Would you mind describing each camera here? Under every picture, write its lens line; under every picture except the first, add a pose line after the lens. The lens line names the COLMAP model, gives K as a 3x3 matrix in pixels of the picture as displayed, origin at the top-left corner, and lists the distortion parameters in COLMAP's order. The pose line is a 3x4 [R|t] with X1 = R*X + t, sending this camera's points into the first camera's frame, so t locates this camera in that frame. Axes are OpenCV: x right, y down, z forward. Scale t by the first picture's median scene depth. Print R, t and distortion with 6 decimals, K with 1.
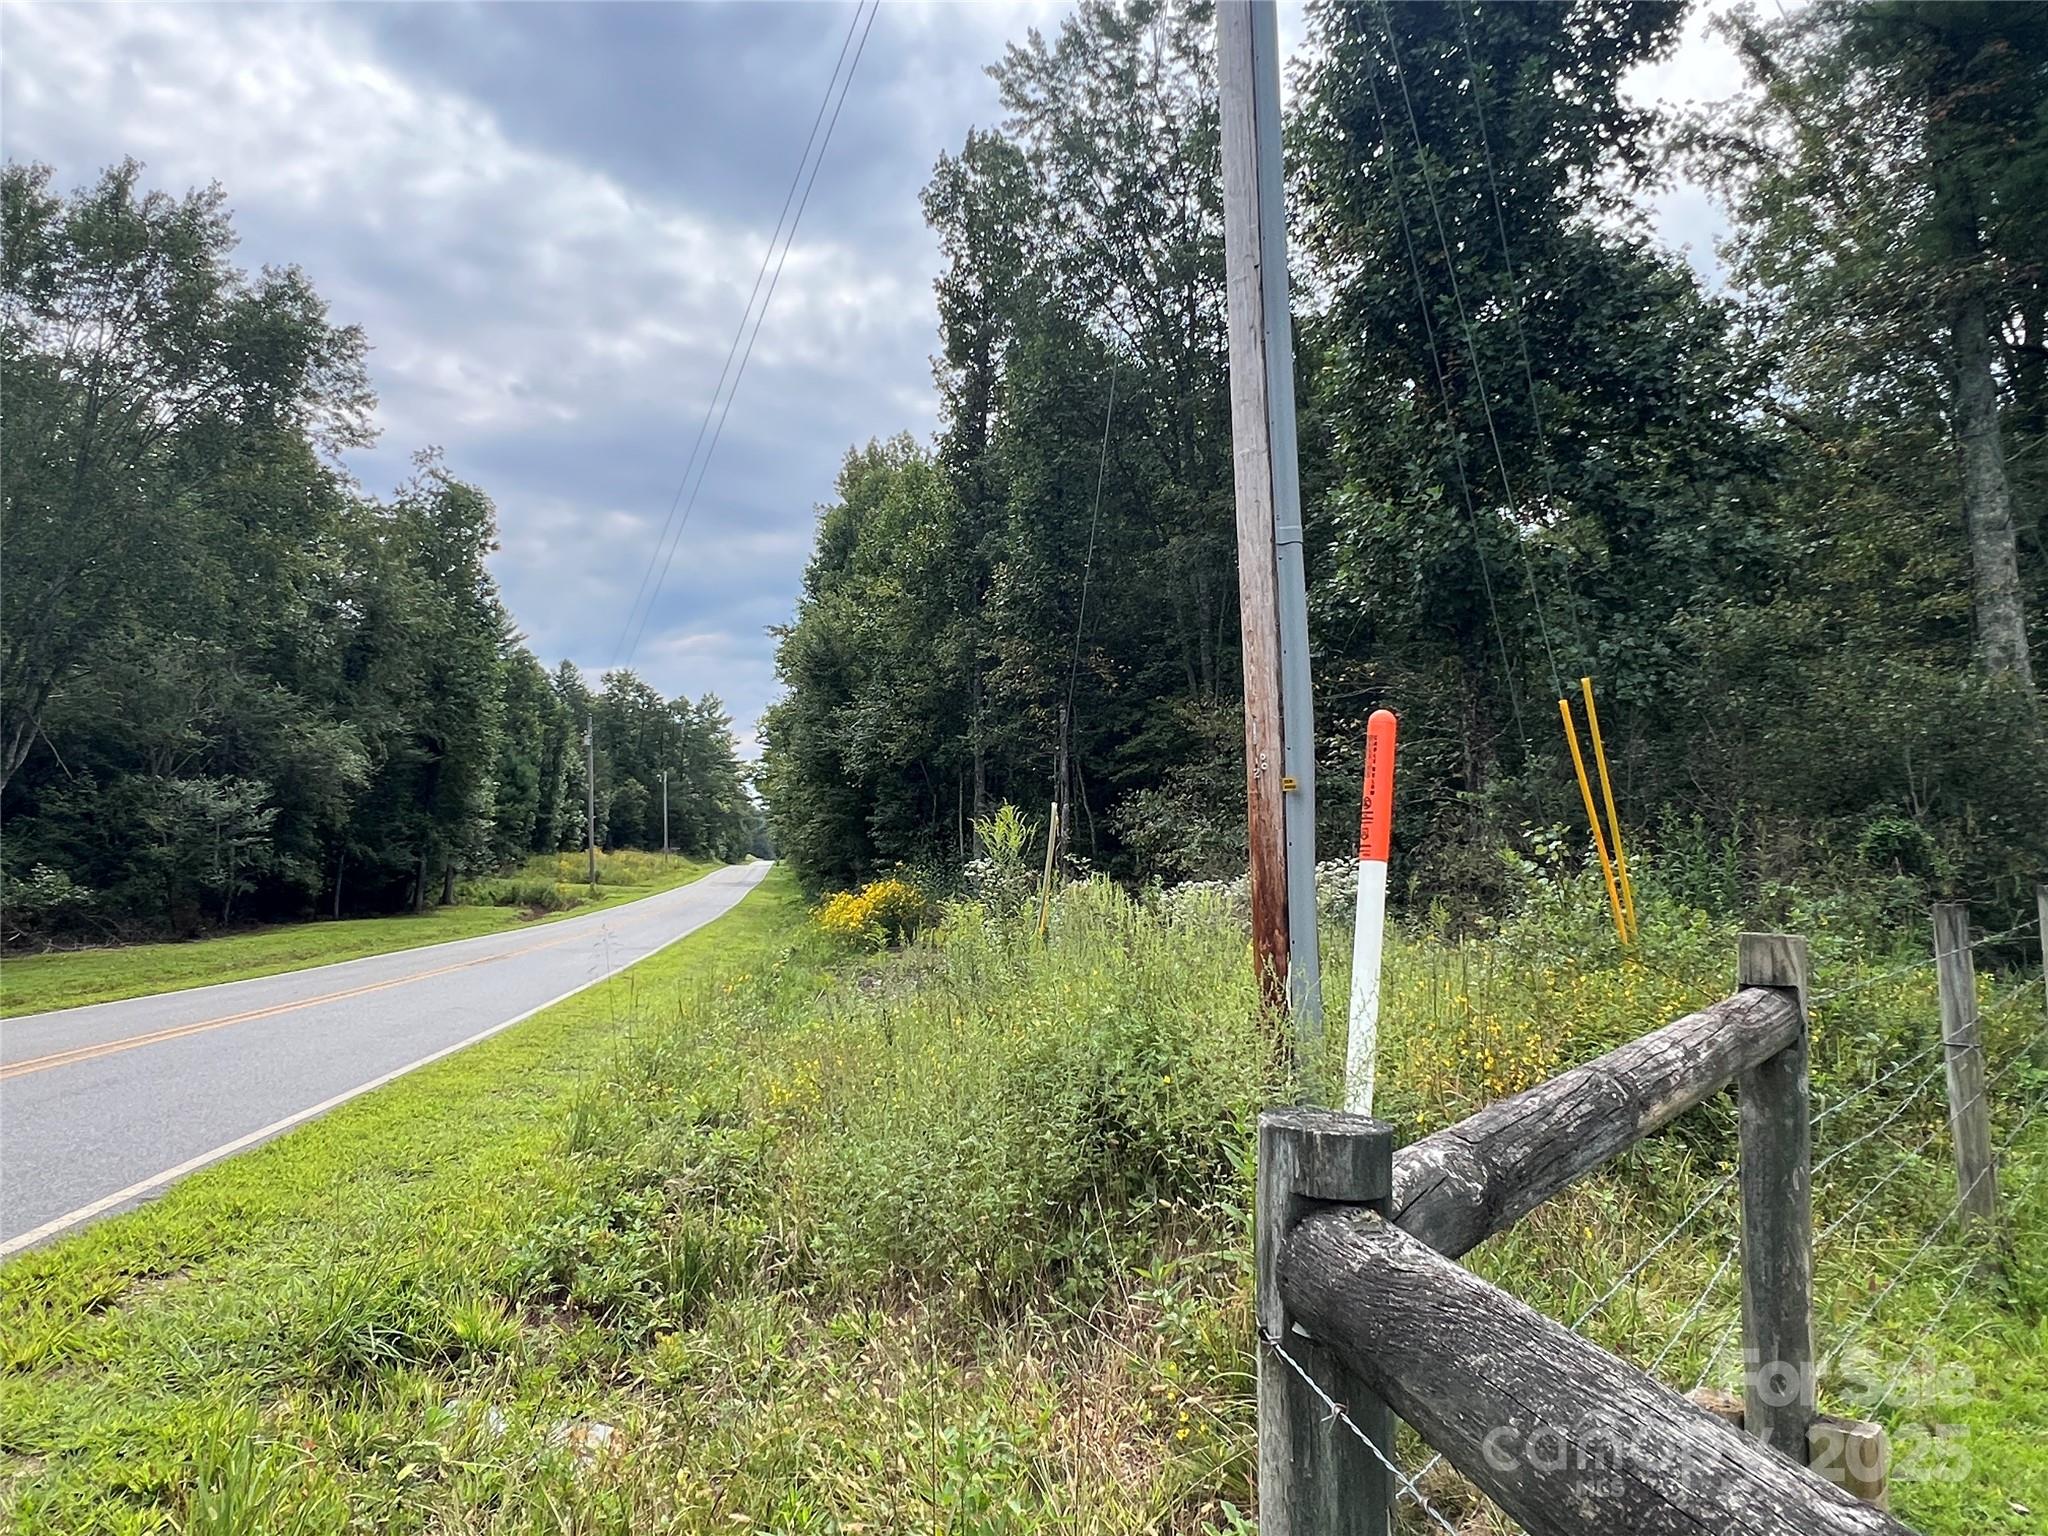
lens RADIAL K [[1270.5, 0, 1024.0], [0, 1270.5, 768.0], [0, 0, 1]] dist [-0.011647, -0.000900]
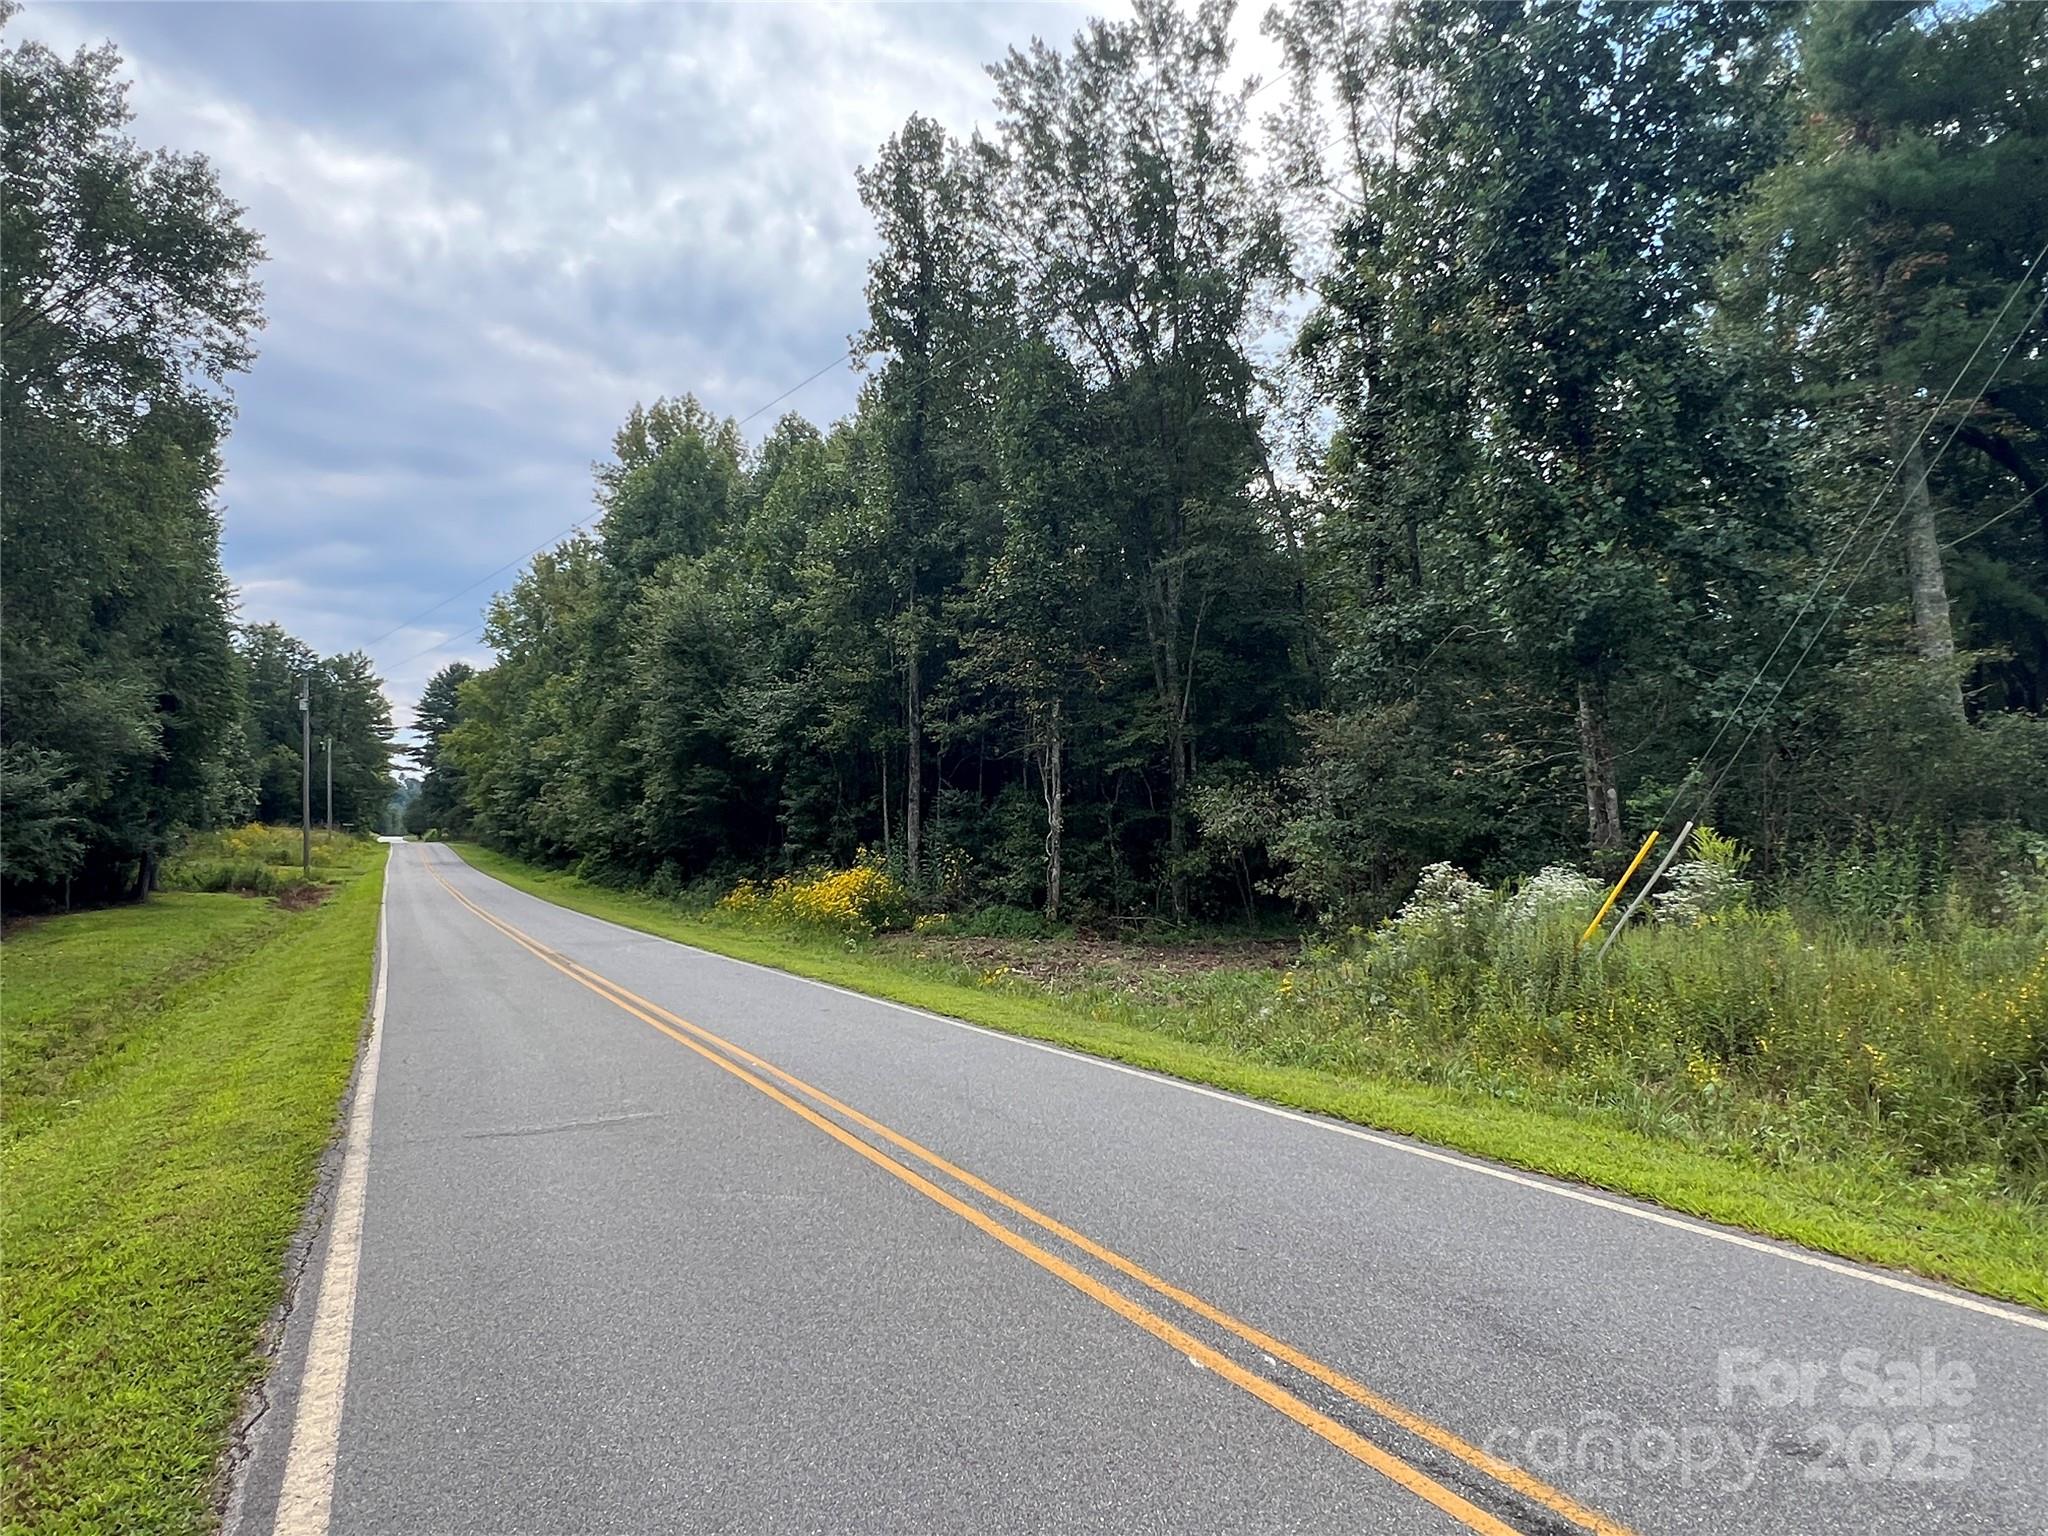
lens RADIAL K [[1270.5, 0, 1024.0], [0, 1270.5, 768.0], [0, 0, 1]] dist [-0.011647, -0.000900]
pose [[0.957966, 0.019587, 0.286212, -0.276312], [-0.024849, 0.999582, 0.014764, -0.007508], [-0.285803, -0.021256, 0.958053, 0.009347]]
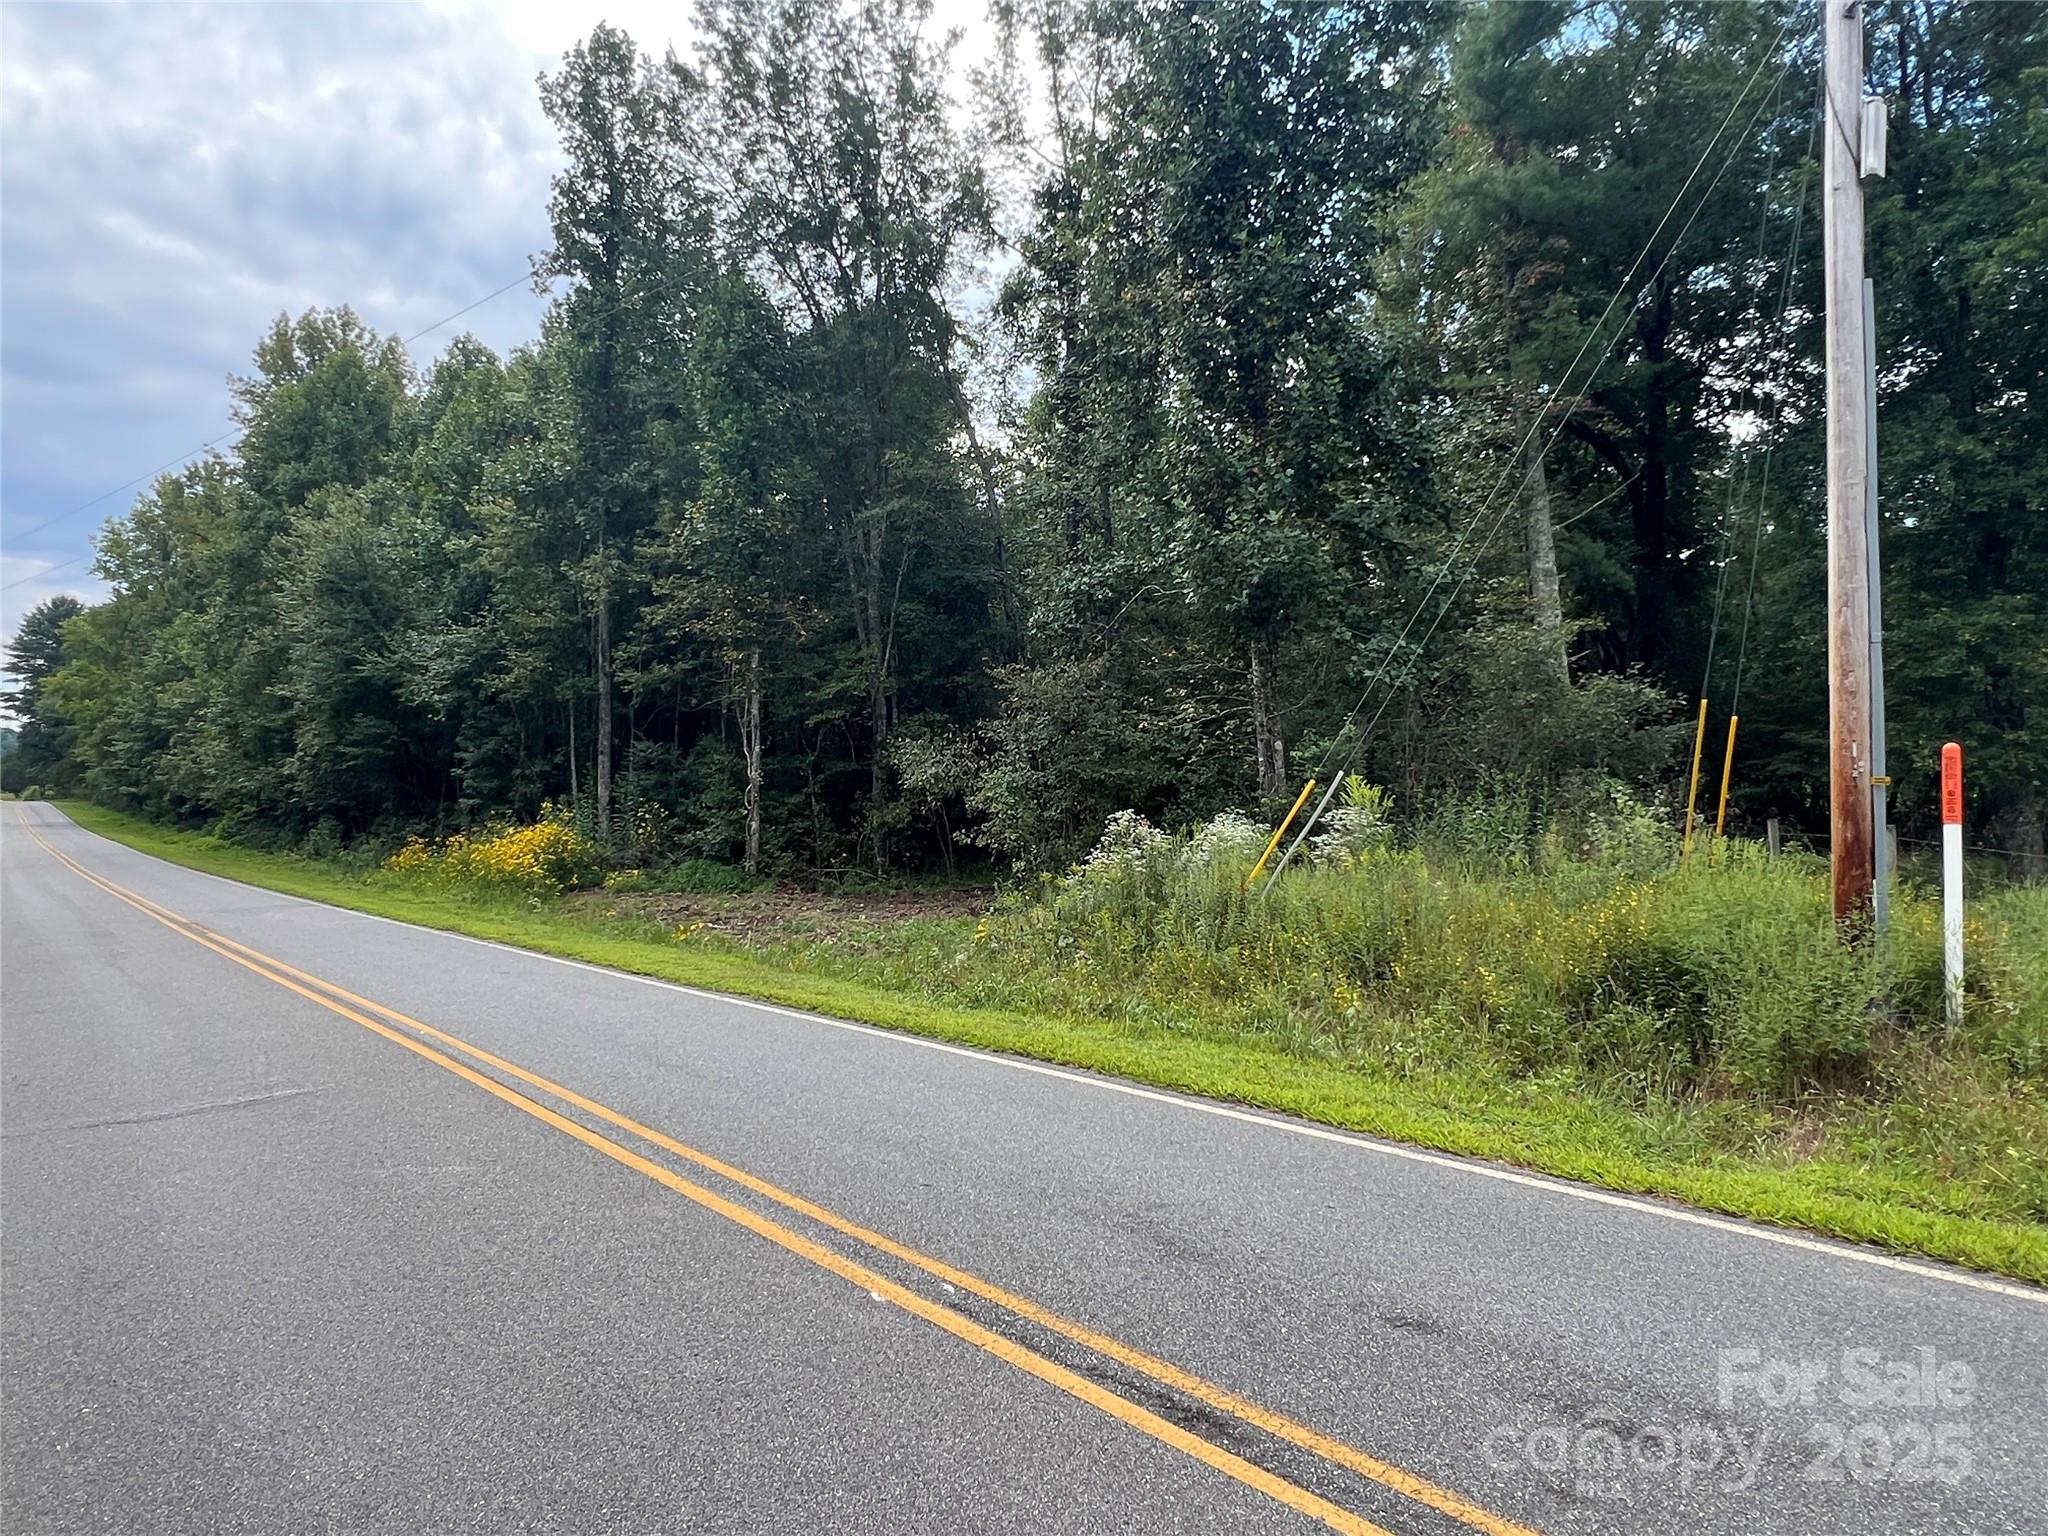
lens RADIAL K [[1270.5, 0, 1024.0], [0, 1270.5, 768.0], [0, 0, 1]] dist [-0.011647, -0.000900]
pose [[0.869485, 0.006656, 0.493914, -0.269813], [-0.032863, 0.998473, 0.044398, -0.006323], [-0.492864, -0.054835, 0.868377, 0.003509]]
